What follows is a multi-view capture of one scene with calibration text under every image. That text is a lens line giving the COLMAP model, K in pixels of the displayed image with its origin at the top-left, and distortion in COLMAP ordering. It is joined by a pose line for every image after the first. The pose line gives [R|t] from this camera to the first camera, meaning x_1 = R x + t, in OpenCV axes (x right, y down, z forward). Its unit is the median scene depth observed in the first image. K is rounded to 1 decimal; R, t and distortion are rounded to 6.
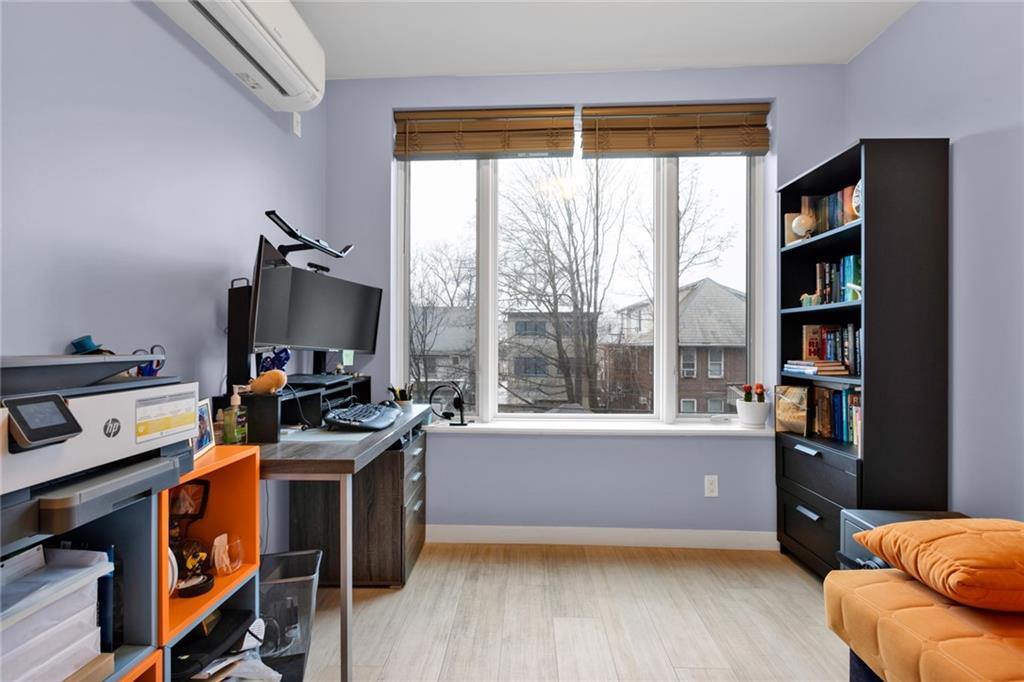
lens RADIAL K [[473.0, 0, 516.7], [0, 473.0, 338.8], [0, 0, 1]] dist [0.002573, -0.000349]
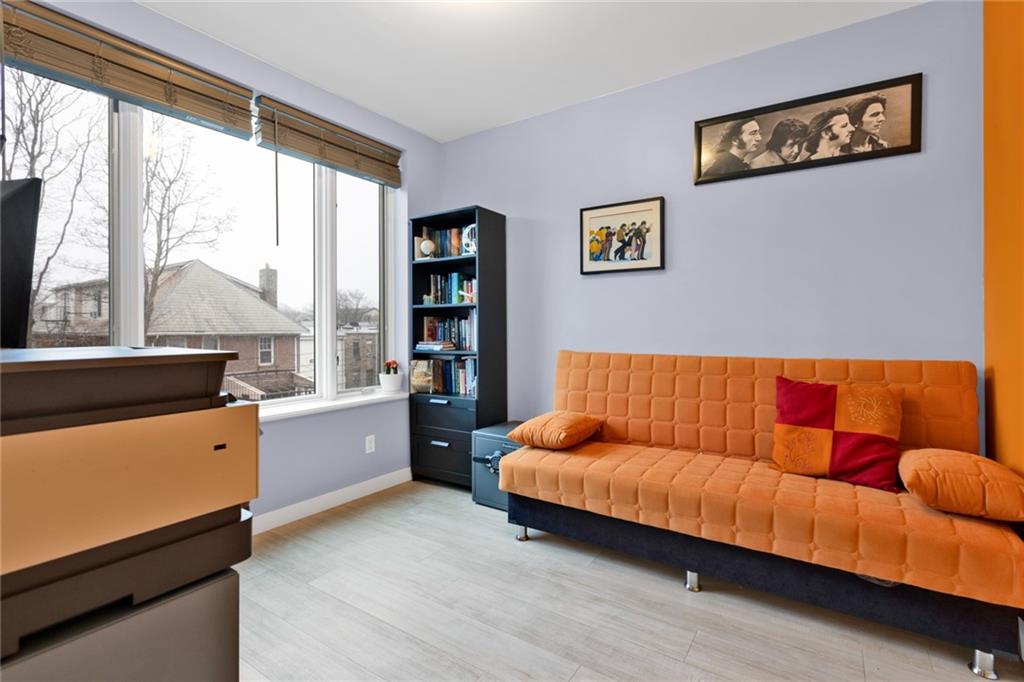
lens RADIAL K [[478.3, 0, 521.4], [0, 478.3, 324.2], [0, 0, 1]] dist [0.000417, -0.000110]
pose [[0.507167, 0.003992, 0.861838, -0.490712], [0.000663, 0.999987, -0.005022, 0.000751], [-0.861847, 0.003118, 0.507158, 0.015760]]
